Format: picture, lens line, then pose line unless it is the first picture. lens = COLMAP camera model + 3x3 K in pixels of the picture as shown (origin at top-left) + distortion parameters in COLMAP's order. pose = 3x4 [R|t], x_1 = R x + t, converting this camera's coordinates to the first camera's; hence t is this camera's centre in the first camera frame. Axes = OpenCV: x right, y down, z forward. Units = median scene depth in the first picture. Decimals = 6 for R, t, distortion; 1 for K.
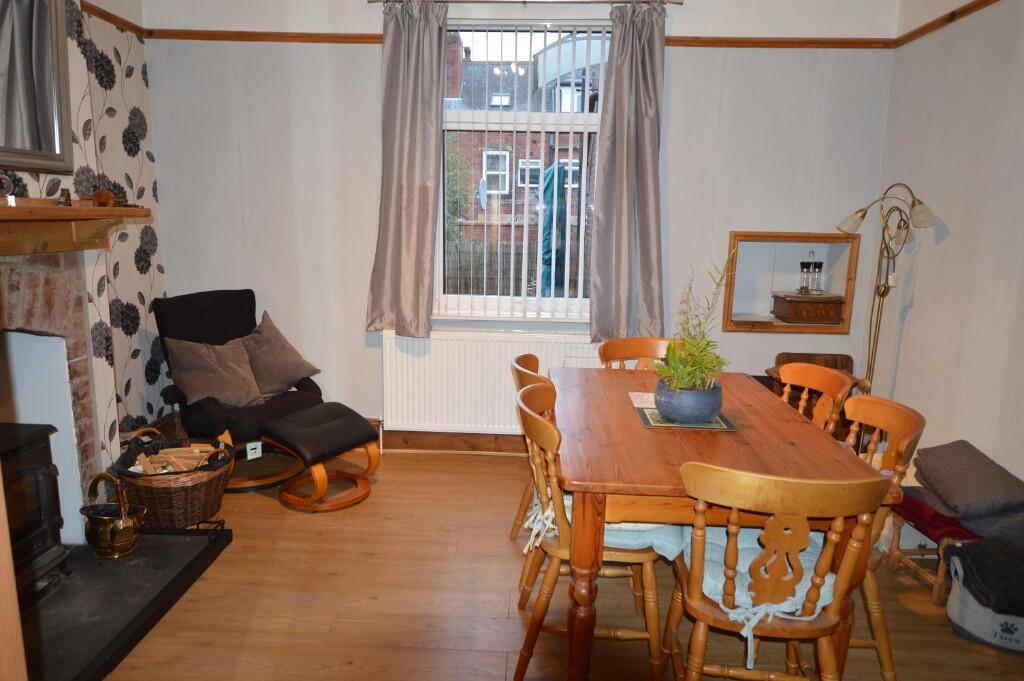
lens RADIAL K [[707.7, 0, 511.9], [0, 707.7, 339.4], [0, 0, 1]] dist [0.000088, 0.000084]
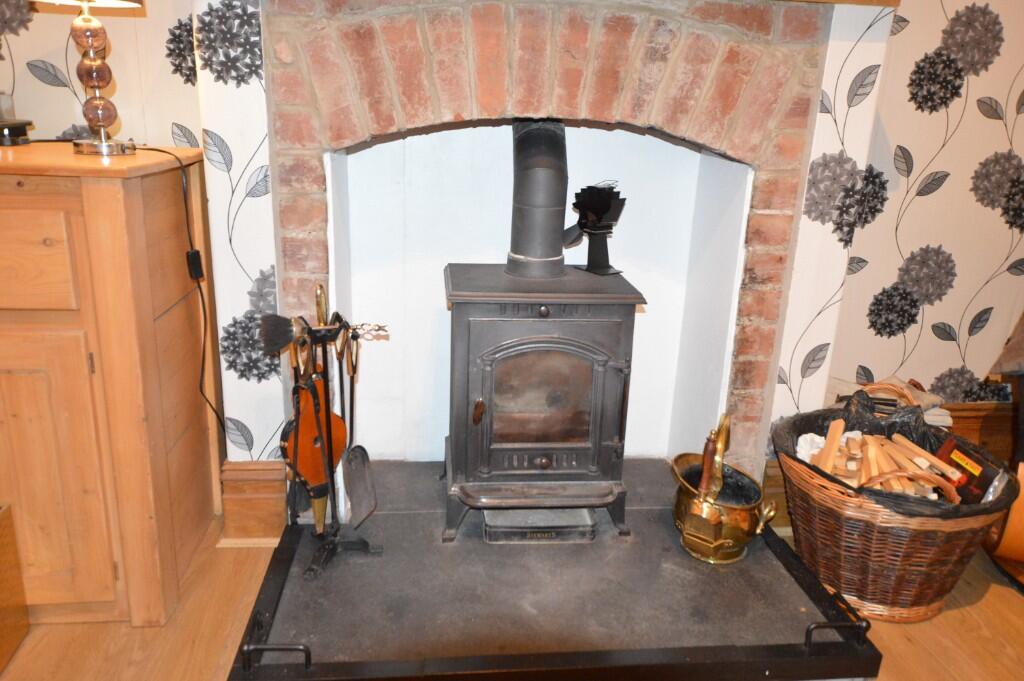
lens RADIAL K [[768.0, 0, 512.0], [0, 768.0, 339.2], [0, 0, 1]] dist [-0.000210, -0.000894]
pose [[0.146316, 0.277639, -0.949478, -0.034317], [-0.217705, 0.945313, 0.242873, 0.020199], [0.964985, 0.171170, 0.198758, 0.702524]]
